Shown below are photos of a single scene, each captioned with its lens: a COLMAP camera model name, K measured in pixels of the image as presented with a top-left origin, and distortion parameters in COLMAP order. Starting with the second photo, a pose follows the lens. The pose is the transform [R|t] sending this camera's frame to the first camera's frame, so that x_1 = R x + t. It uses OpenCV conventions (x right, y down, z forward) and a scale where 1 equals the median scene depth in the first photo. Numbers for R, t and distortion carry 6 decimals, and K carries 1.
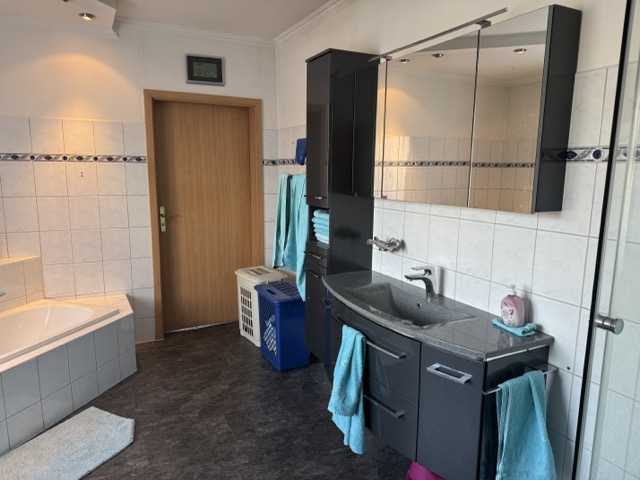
lens RADIAL K [[444.0, 0, 320.0], [0, 444.0, 240.0], [0, 0, 1]] dist [0.001063, 0.000001]
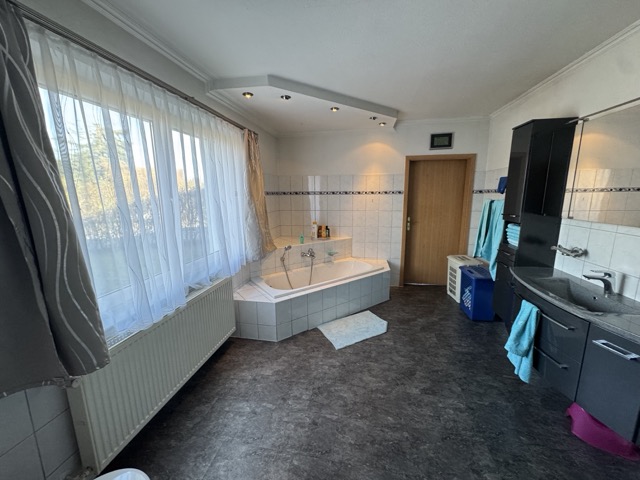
lens RADIAL K [[255.2, 0, 320.0], [0, 255.2, 240.0], [0, 0, 1]] dist [0.000281, 0.000345]
pose [[0.794655, 0.091761, -0.600087, 0.003920], [-0.077632, 0.995754, 0.049460, -0.003376], [0.602077, 0.007282, 0.798405, -0.107848]]
